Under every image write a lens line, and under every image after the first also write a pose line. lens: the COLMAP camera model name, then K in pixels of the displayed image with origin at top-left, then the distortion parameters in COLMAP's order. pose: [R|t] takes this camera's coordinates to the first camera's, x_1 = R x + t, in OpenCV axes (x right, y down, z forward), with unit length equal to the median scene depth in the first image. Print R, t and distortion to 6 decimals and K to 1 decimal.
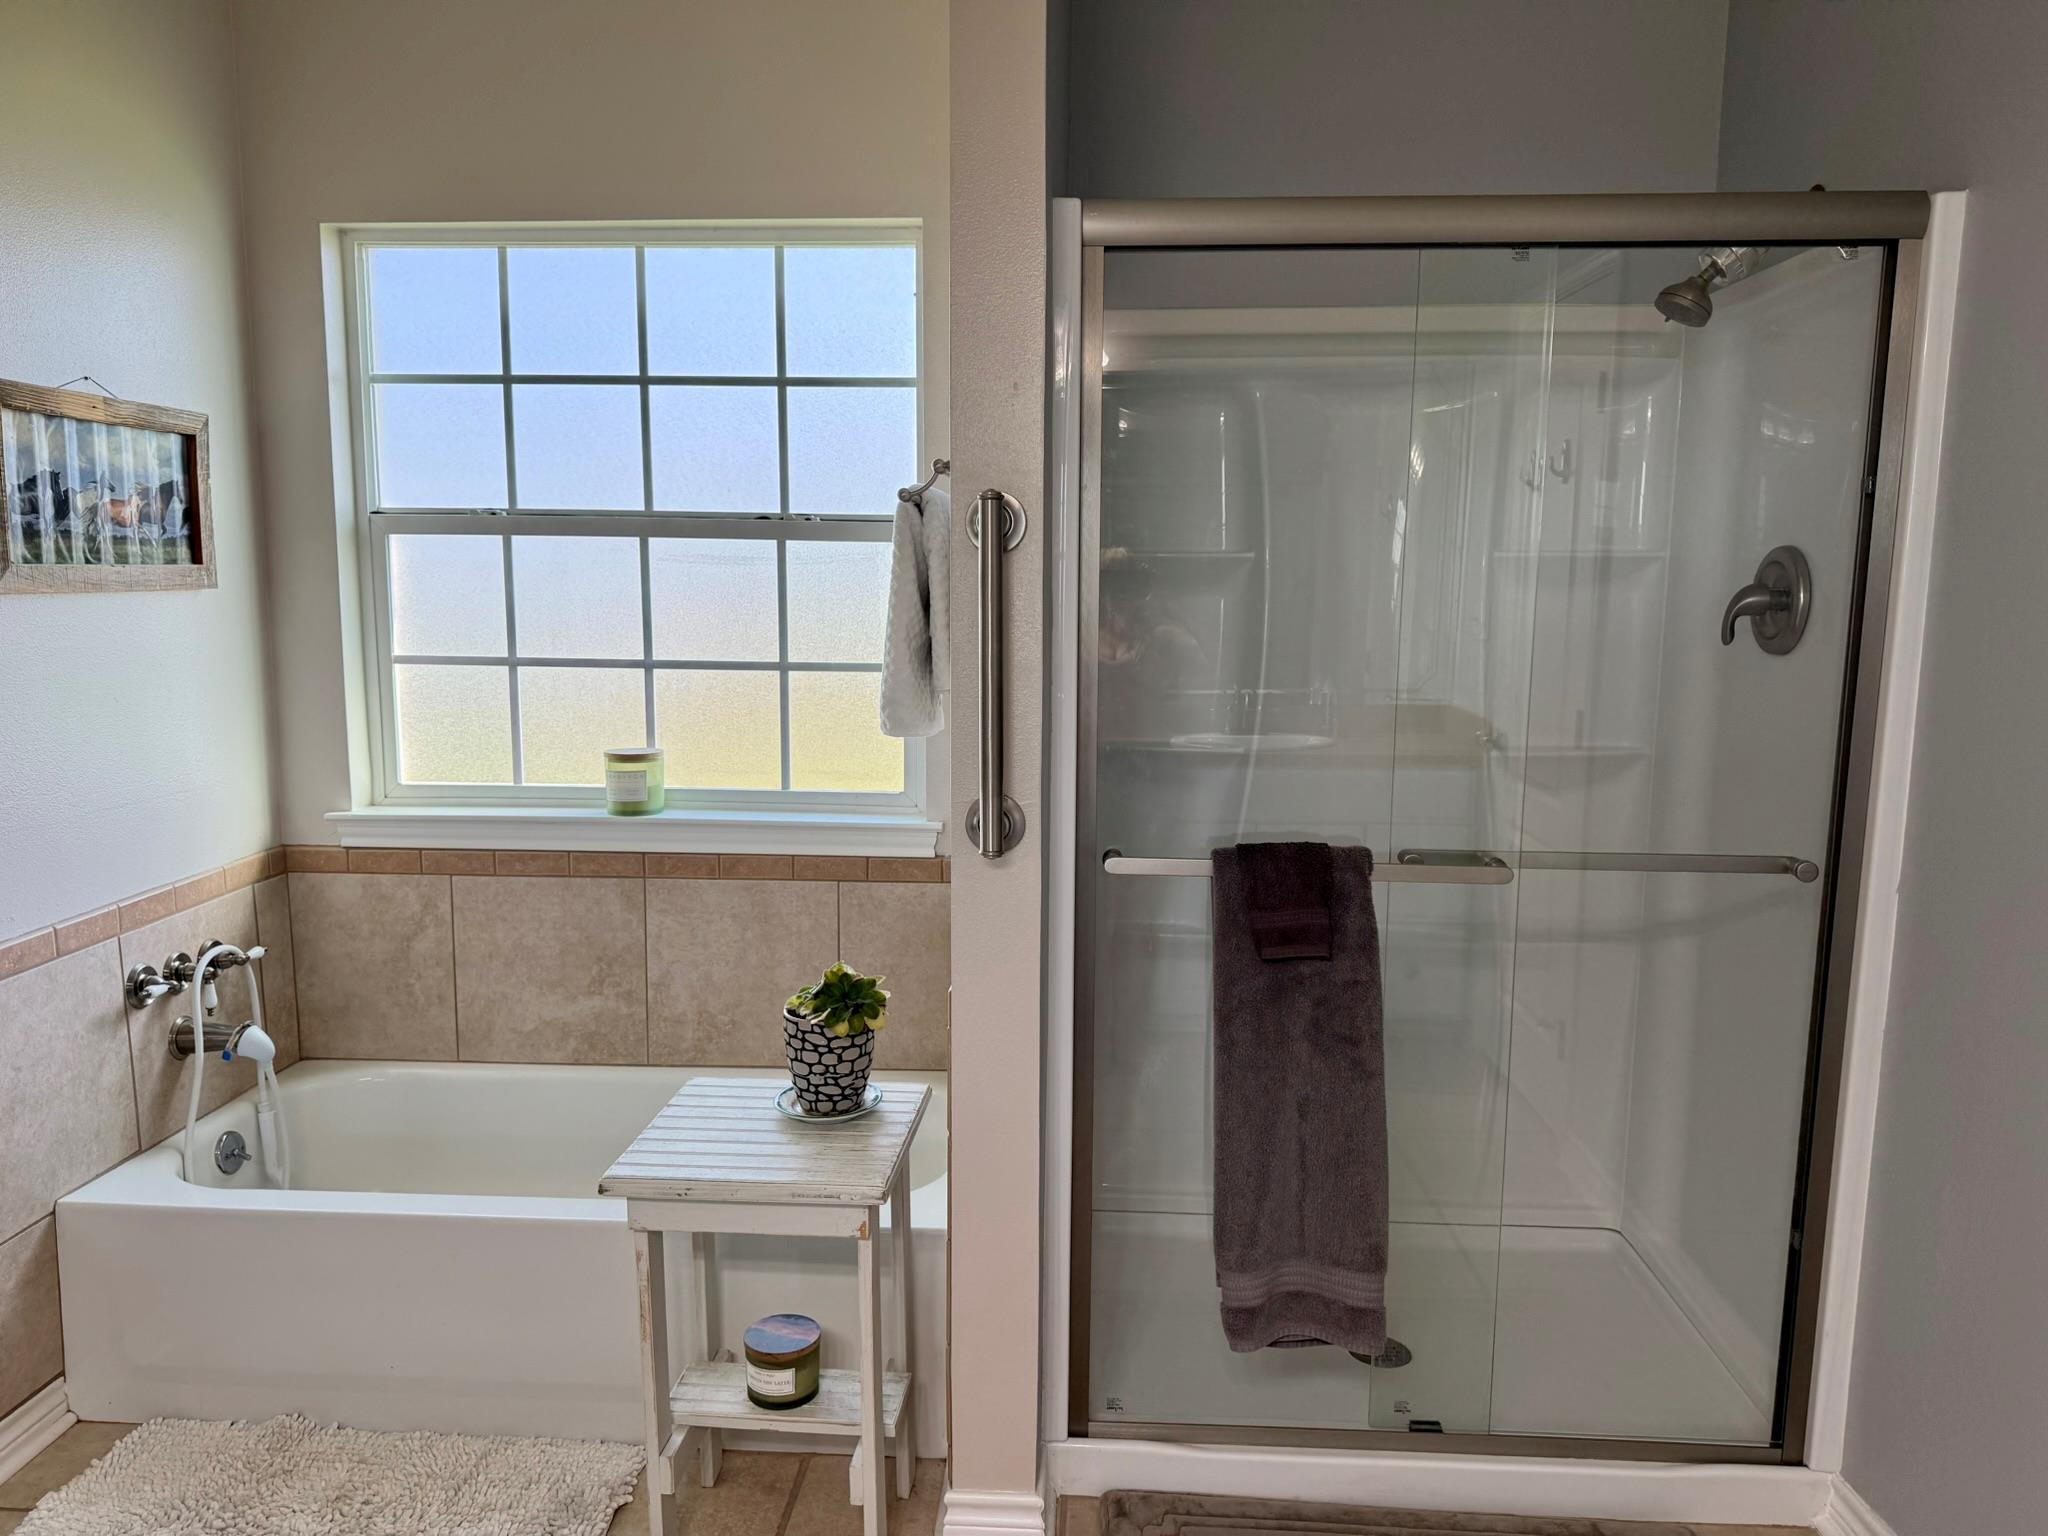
lens RADIAL K [[1461.9, 0, 1028.5], [0, 1461.9, 768.9], [0, 0, 1]] dist [0.011138, -0.000429]
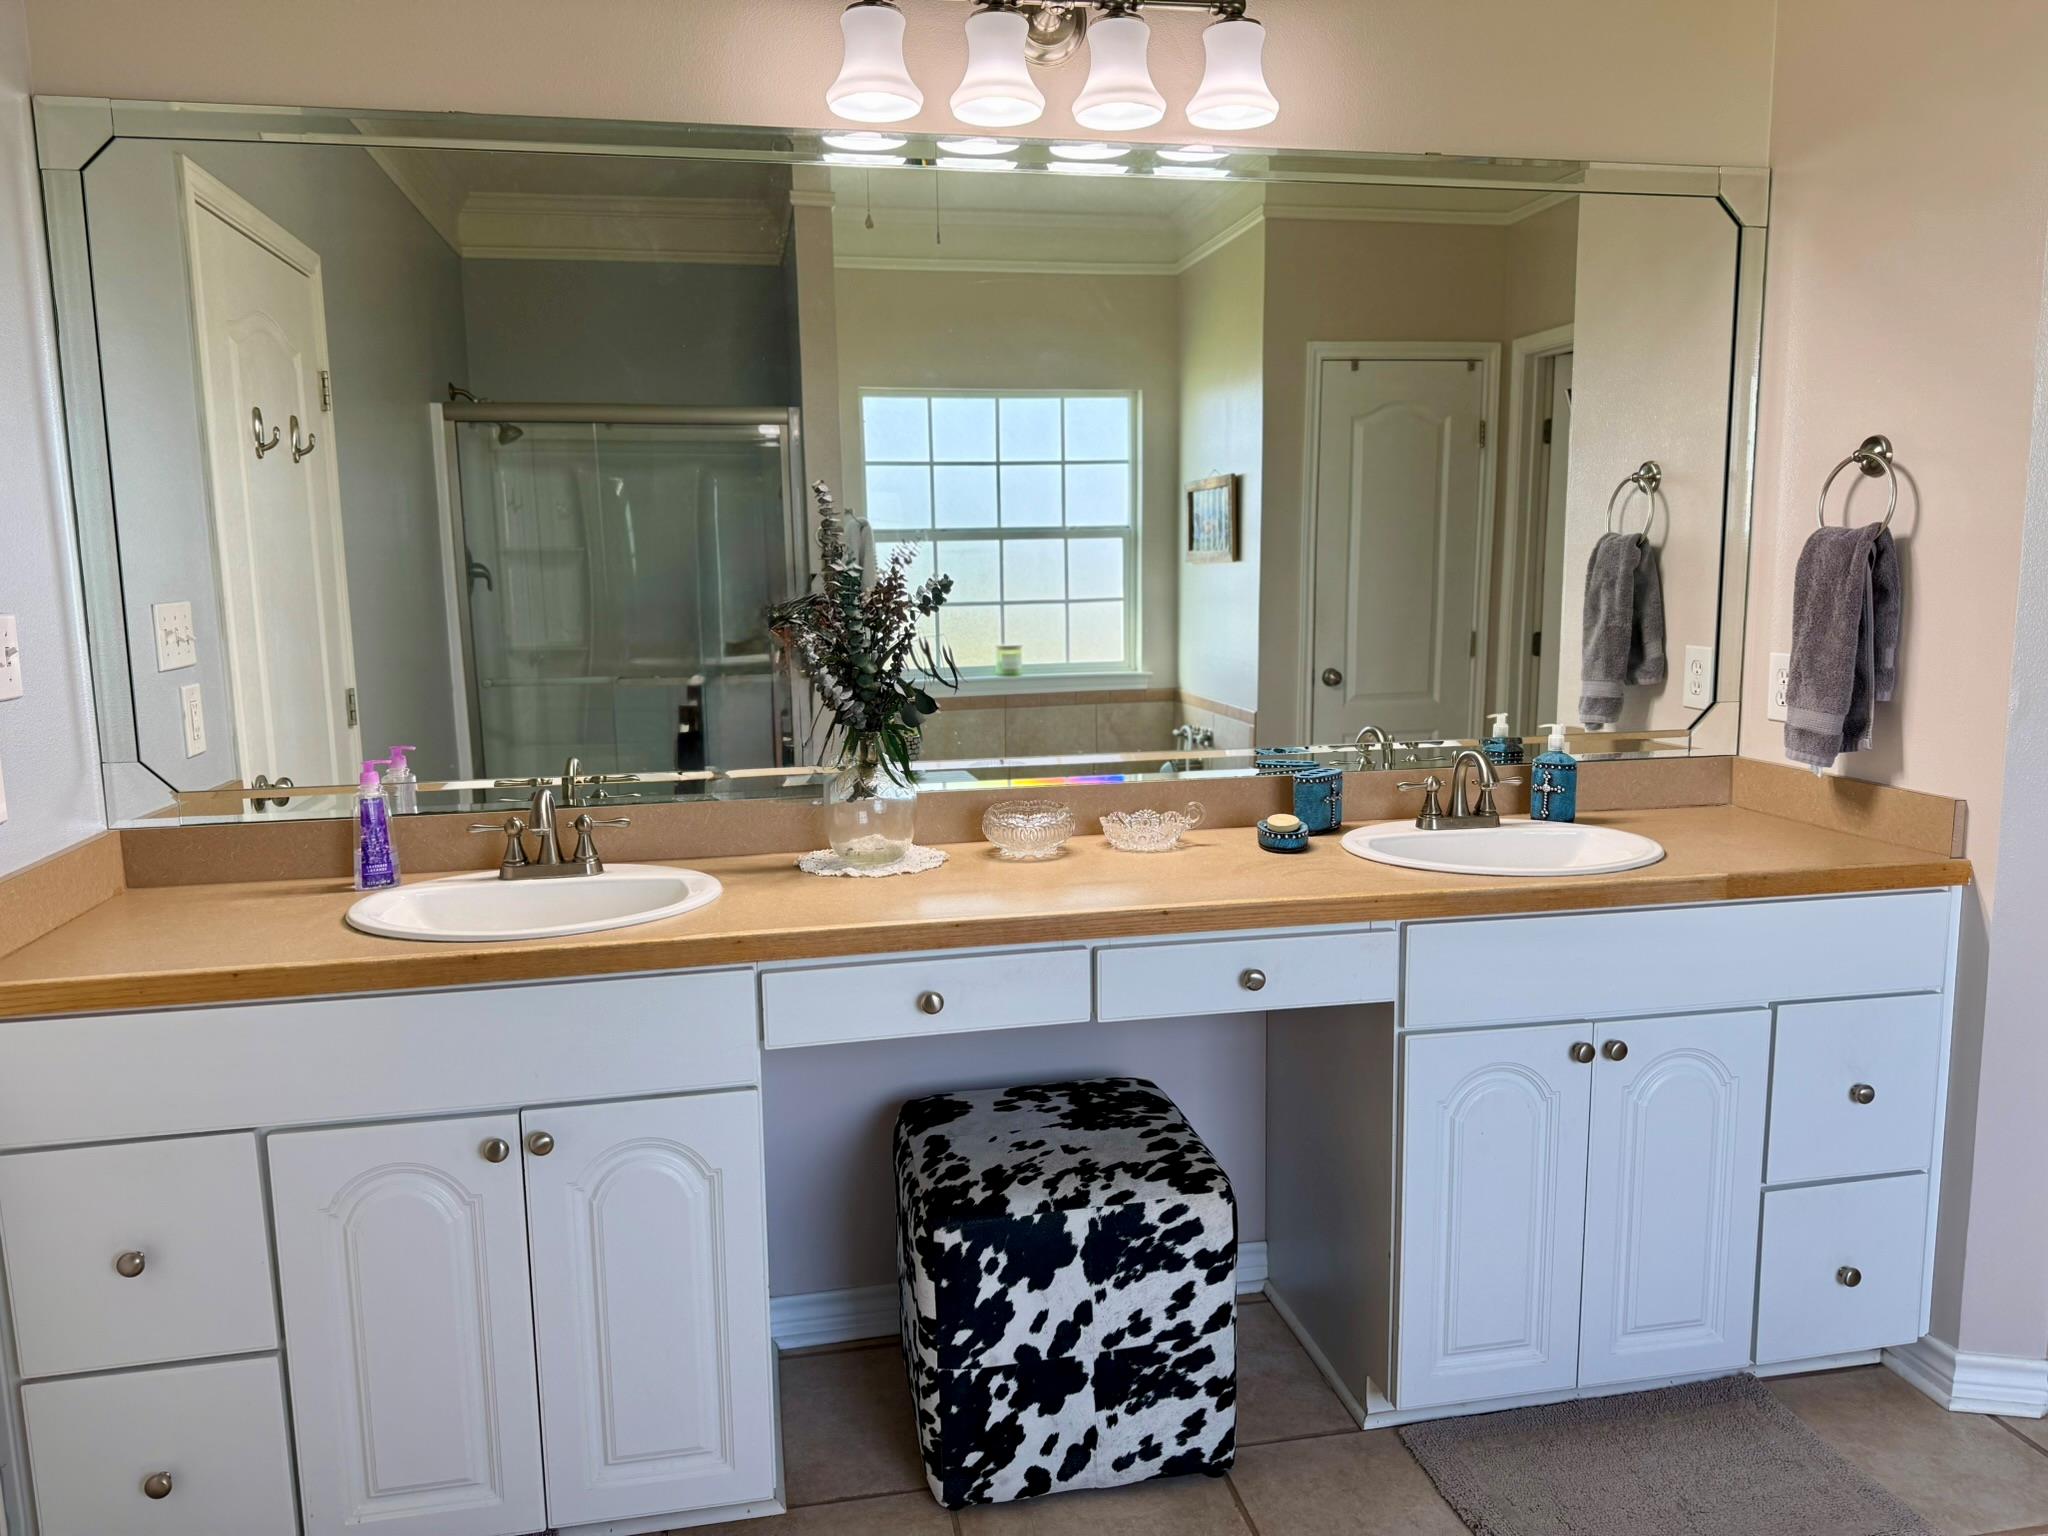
lens RADIAL K [[1461.9, 0, 1022.1], [0, 1461.9, 769.2], [0, 0, 1]] dist [0.011138, -0.000429]
pose [[0.967632, -0.068604, 0.242860, -0.752663], [0.067655, 0.997633, 0.012258, 0.136167], [-0.243126, 0.004570, 0.969984, -0.977163]]
